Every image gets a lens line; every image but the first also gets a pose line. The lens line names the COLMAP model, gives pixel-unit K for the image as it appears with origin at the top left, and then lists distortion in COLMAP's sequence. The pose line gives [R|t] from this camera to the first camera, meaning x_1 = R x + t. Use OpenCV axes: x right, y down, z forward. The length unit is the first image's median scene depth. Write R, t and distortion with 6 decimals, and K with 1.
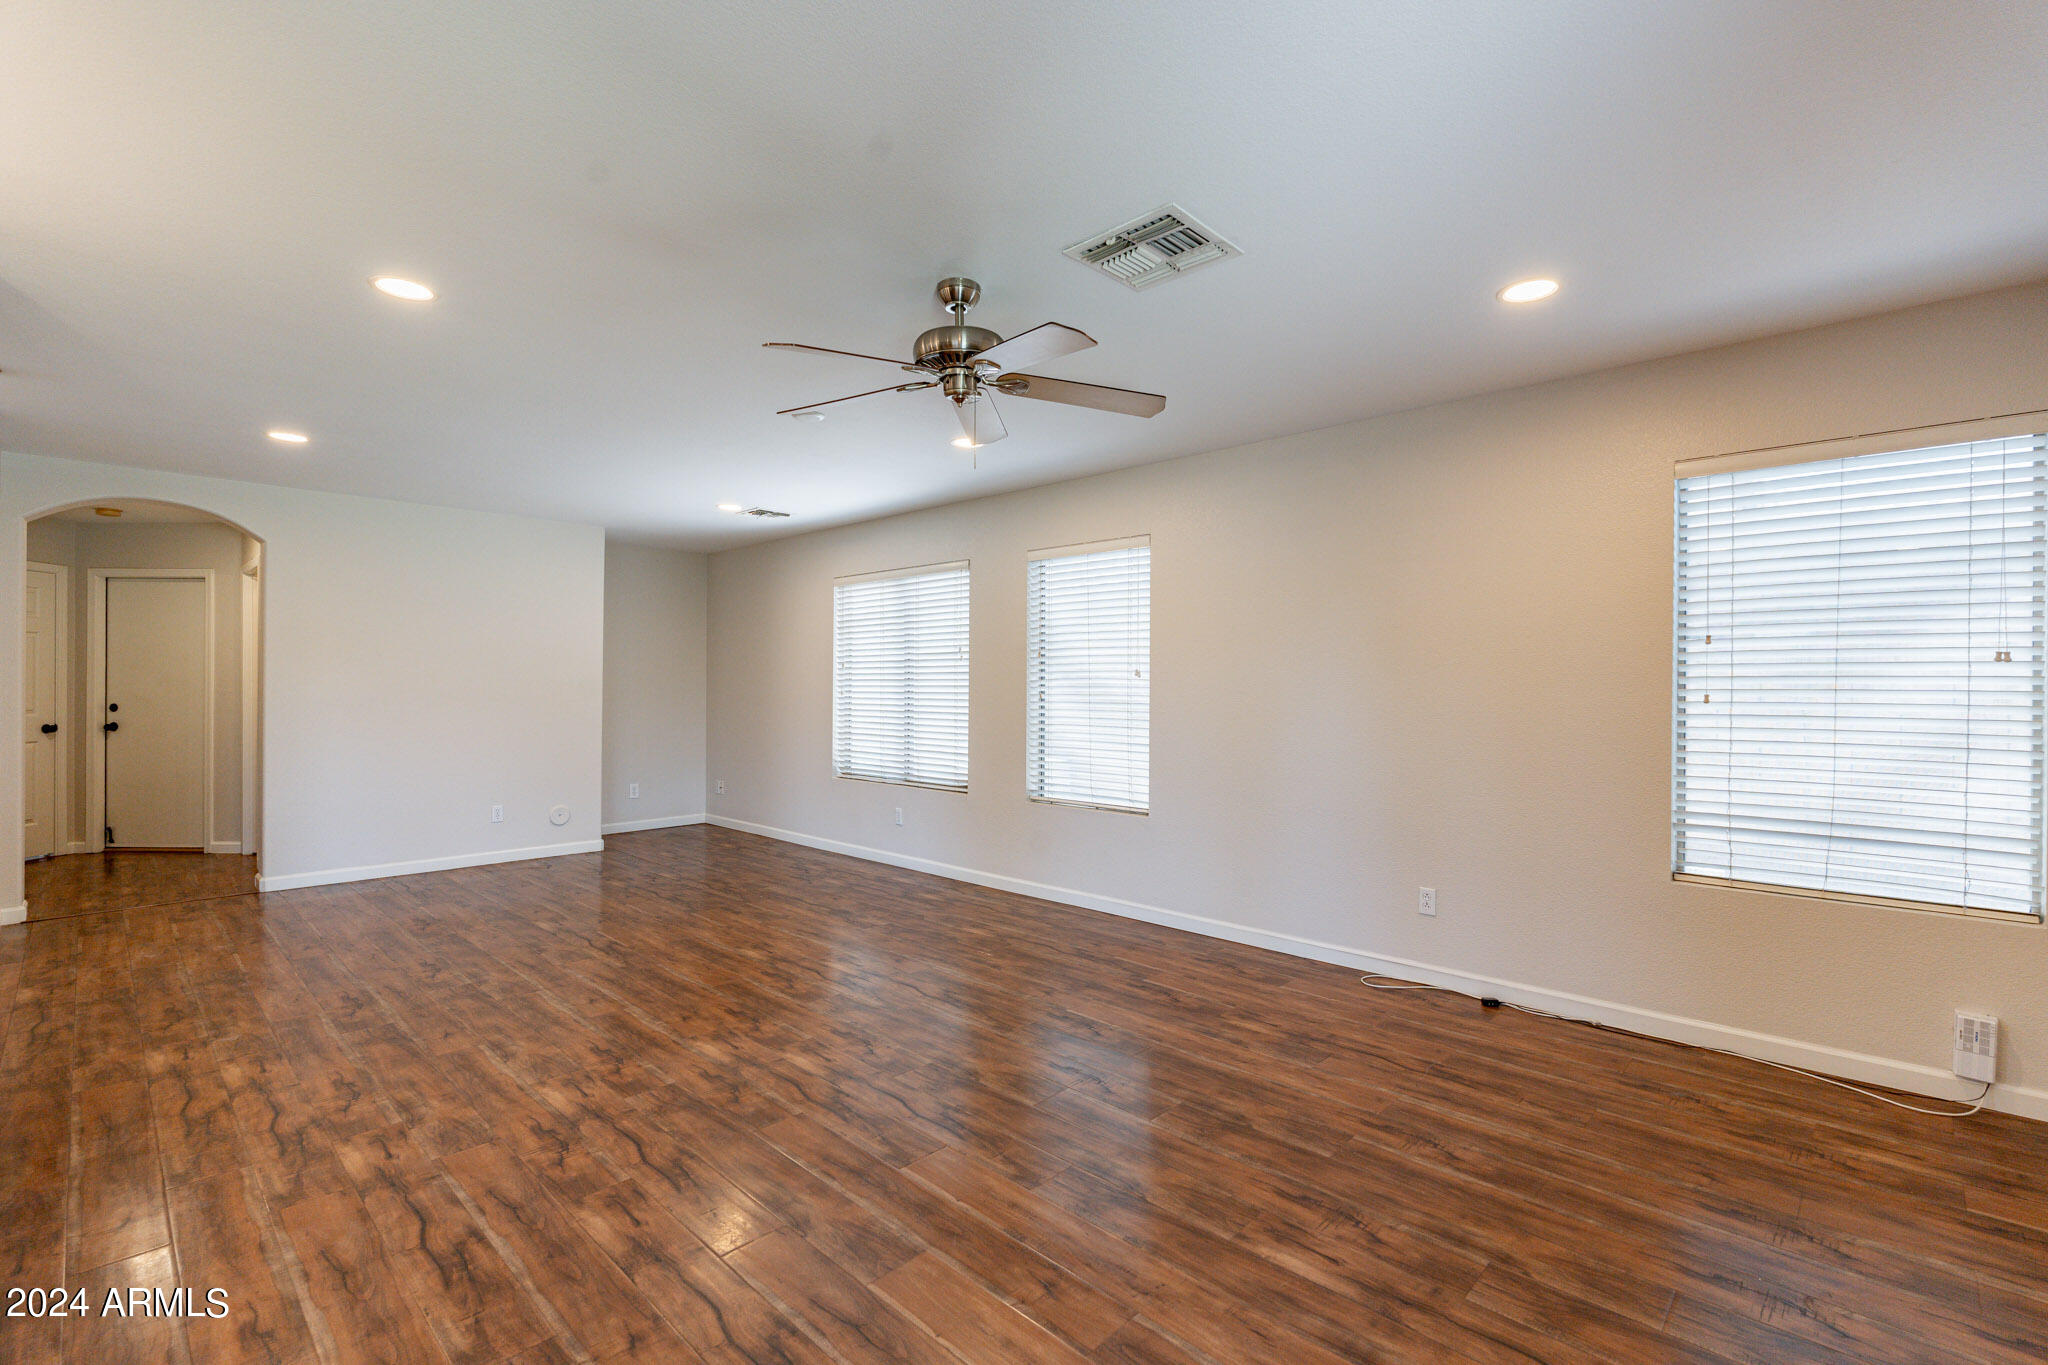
lens RADIAL K [[920.5, 0, 1015.4], [0, 920.5, 688.2], [0, 0, 1]] dist [-0.004649, -0.000013]
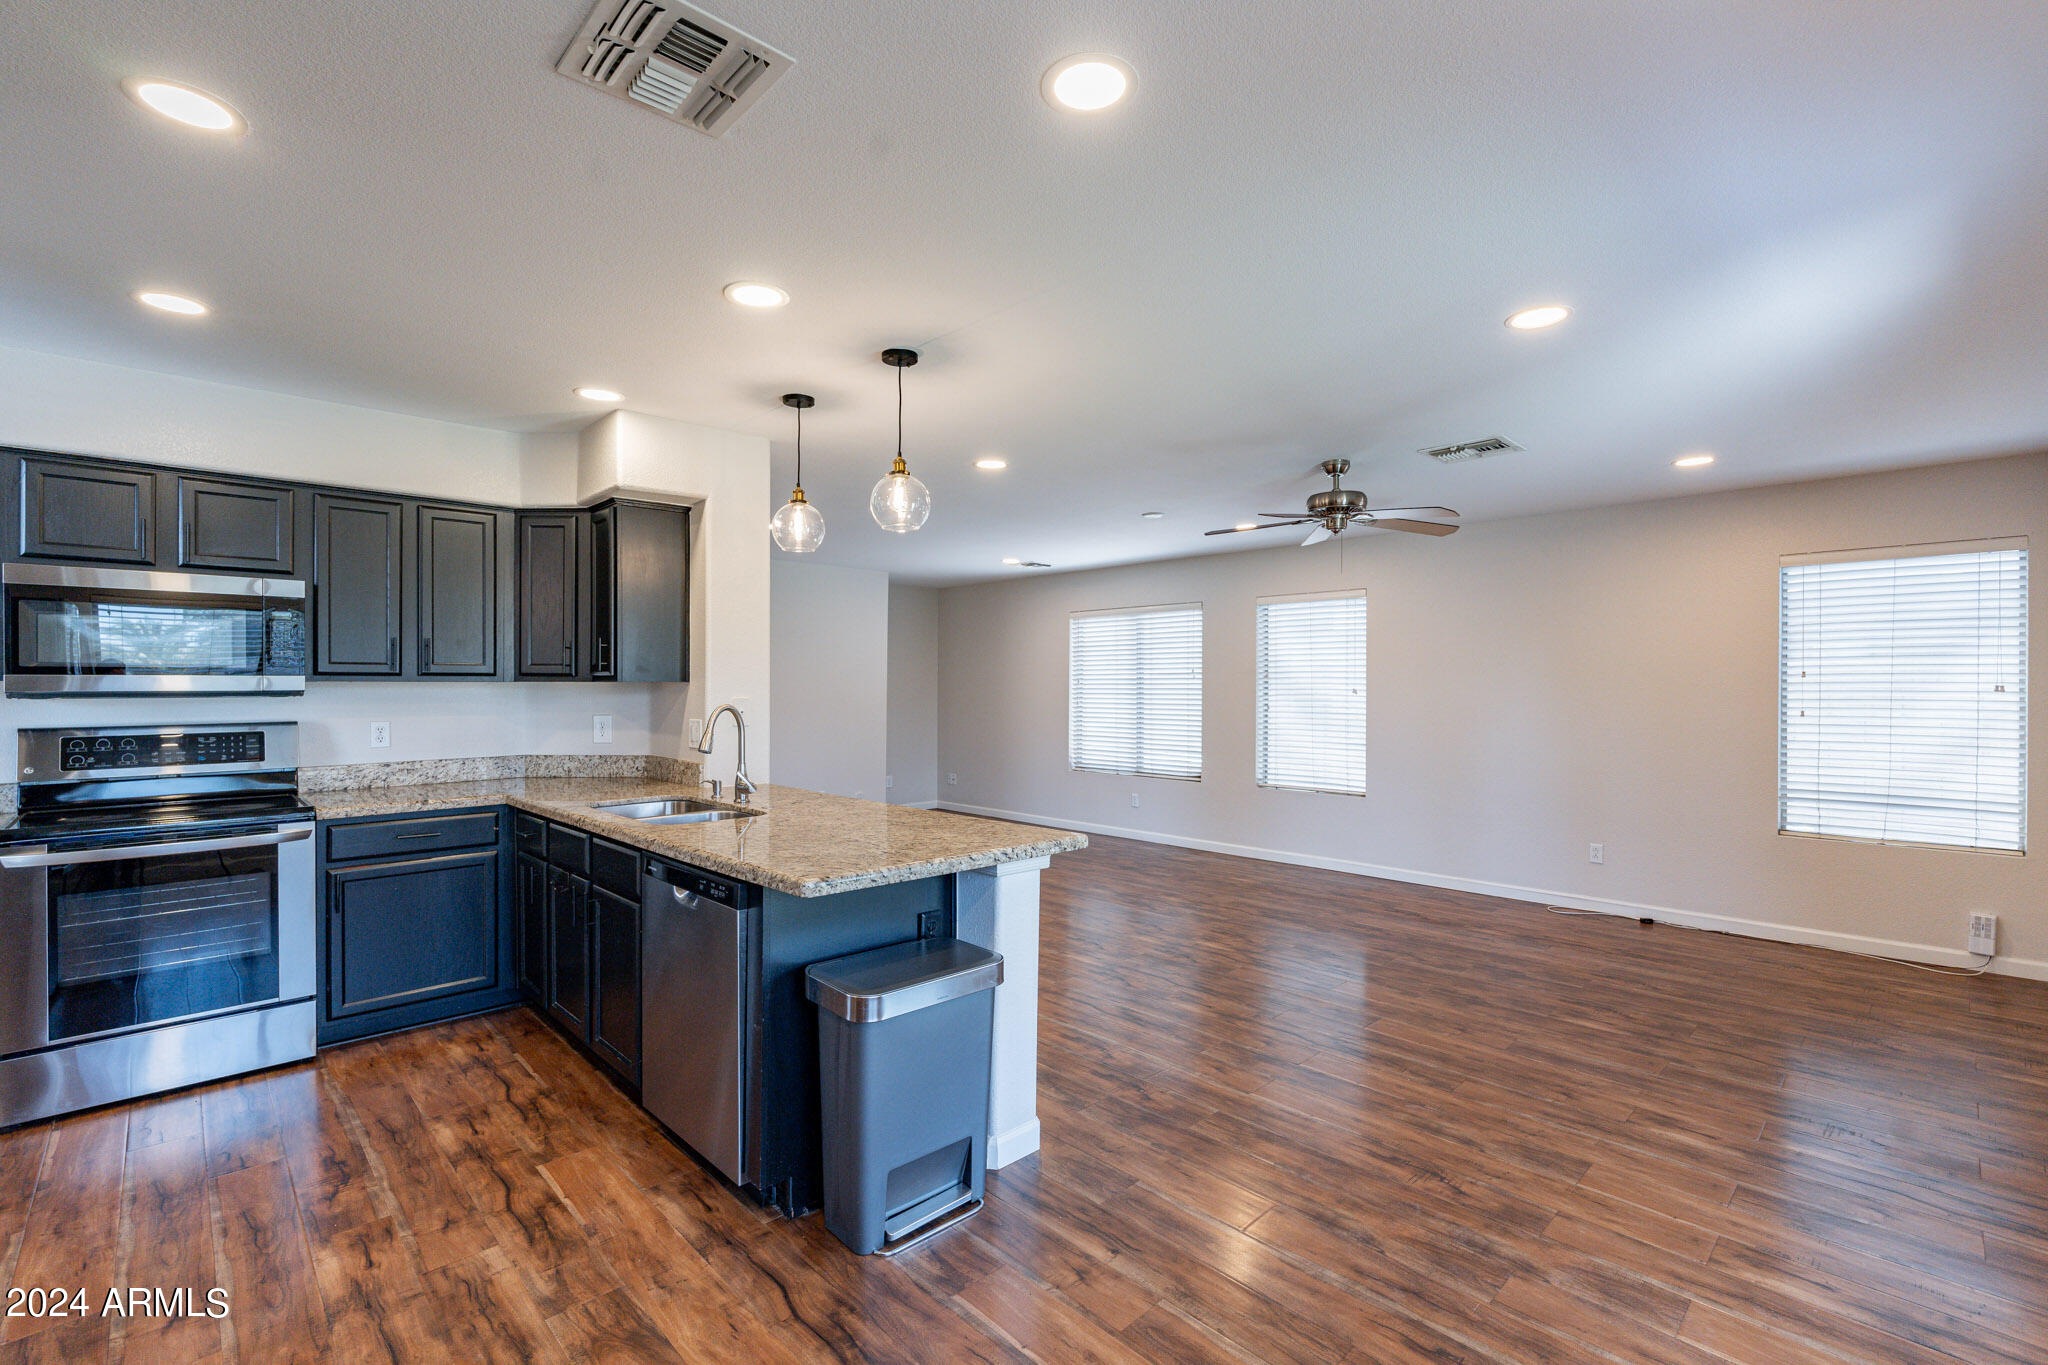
lens RADIAL K [[915.4, 0, 1010.2], [0, 915.4, 687.4], [0, 0, 1]] dist [-0.004826, -0.000264]
pose [[0.999312, -0.000046, -0.037079, -0.470377], [-0.000074, 0.999995, -0.003227, -0.025491], [0.037079, 0.003228, 0.999307, -0.521567]]
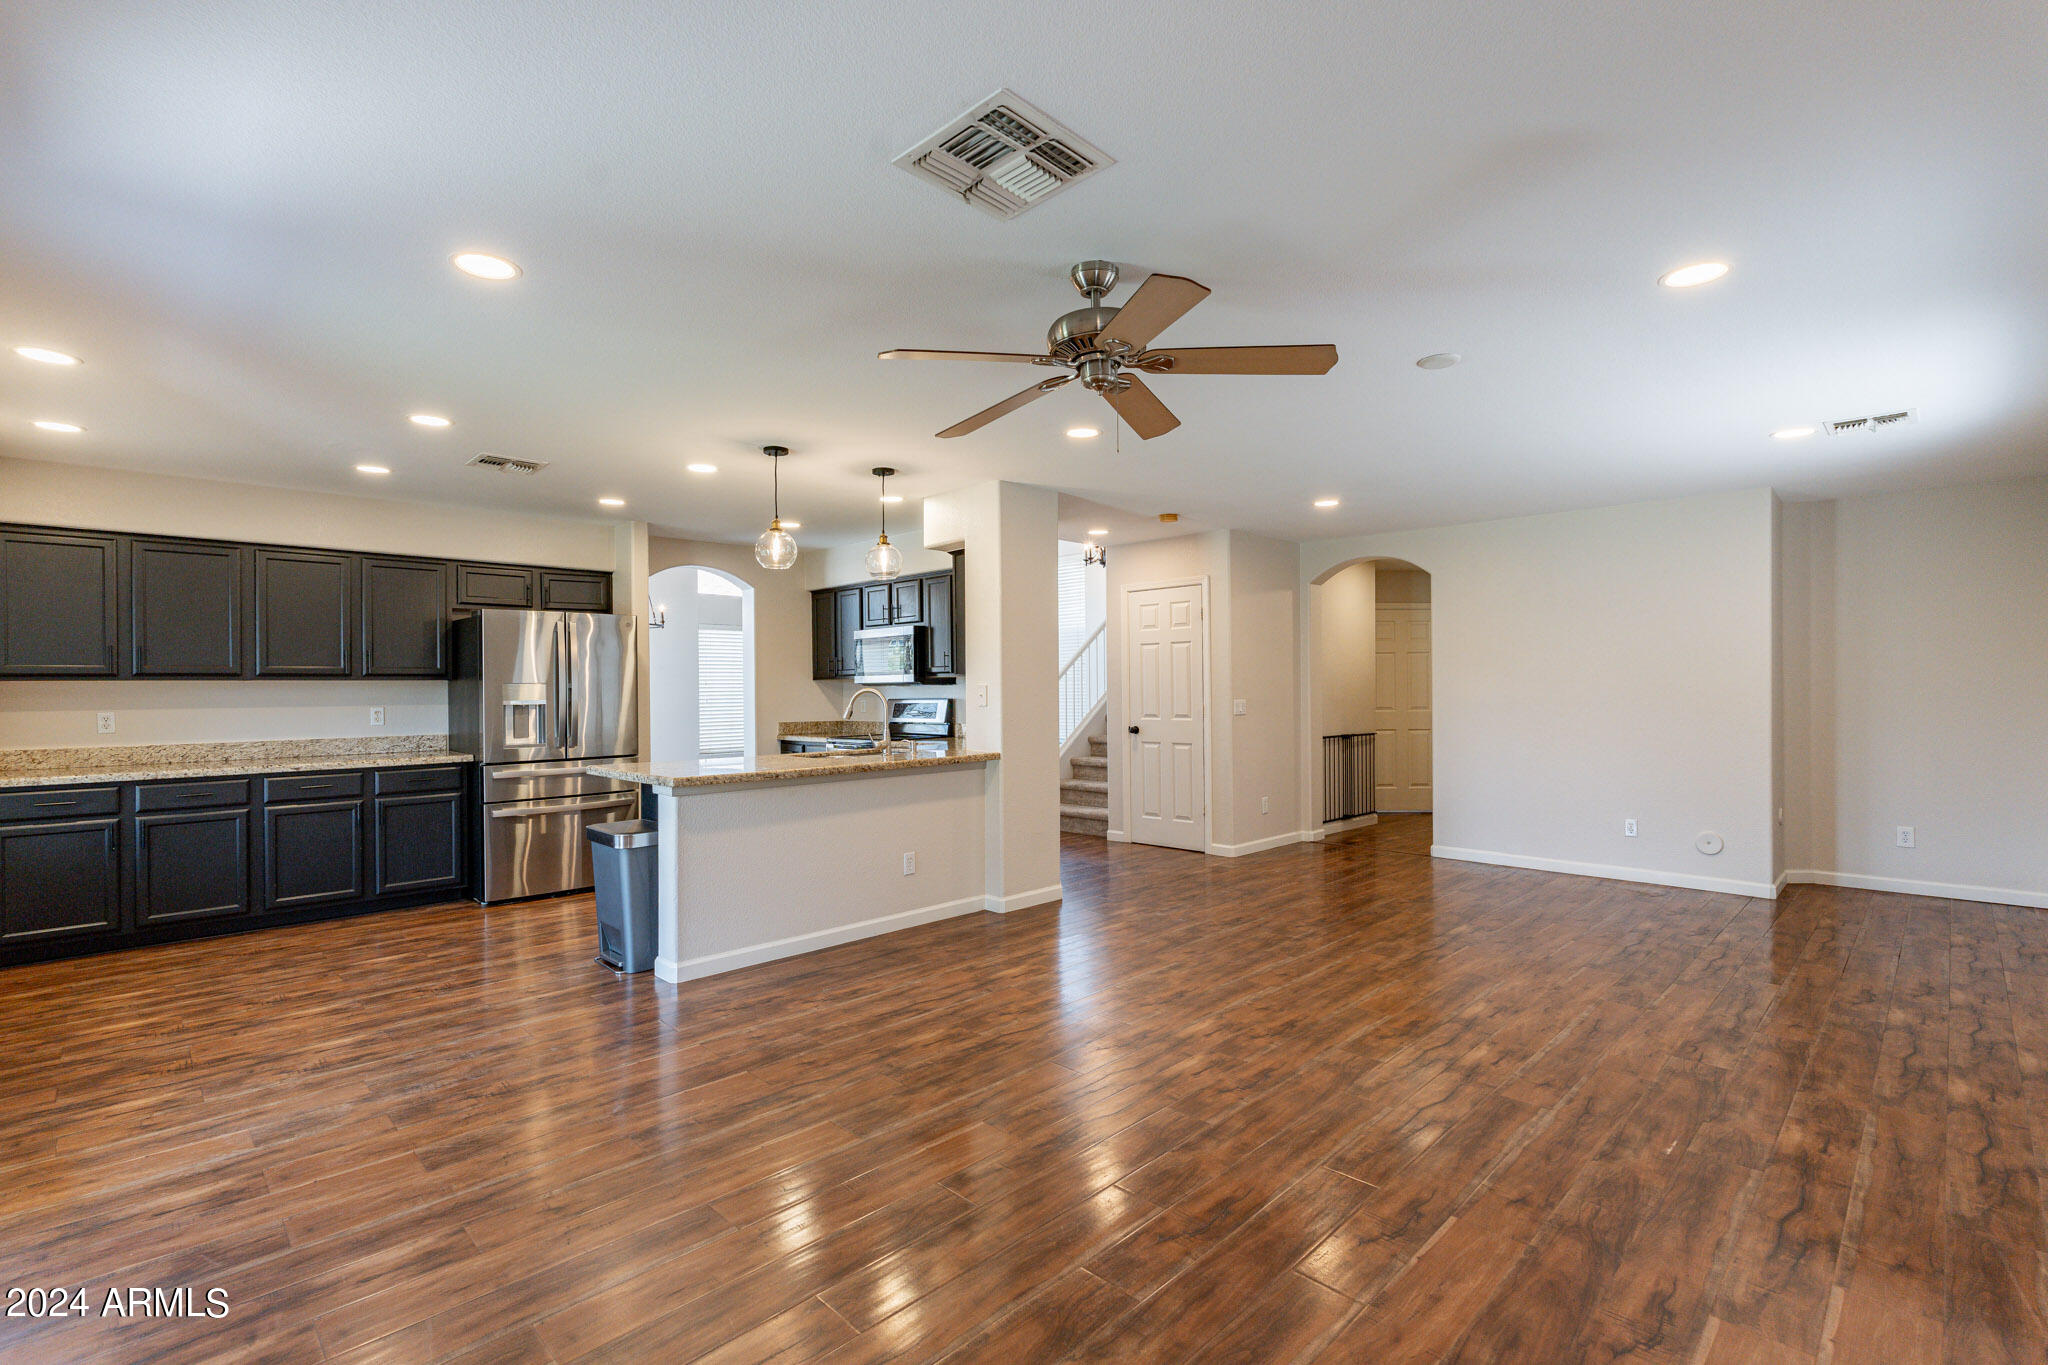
lens RADIAL K [[920.5, 0, 1015.4], [0, 920.5, 688.2], [0, 0, 1]] dist [-0.004649, -0.000013]
pose [[-0.023493, -0.002673, -0.999720, 0.714587], [0.002247, 0.999994, -0.002727, -0.005154], [0.999721, -0.002310, -0.023487, 0.757317]]
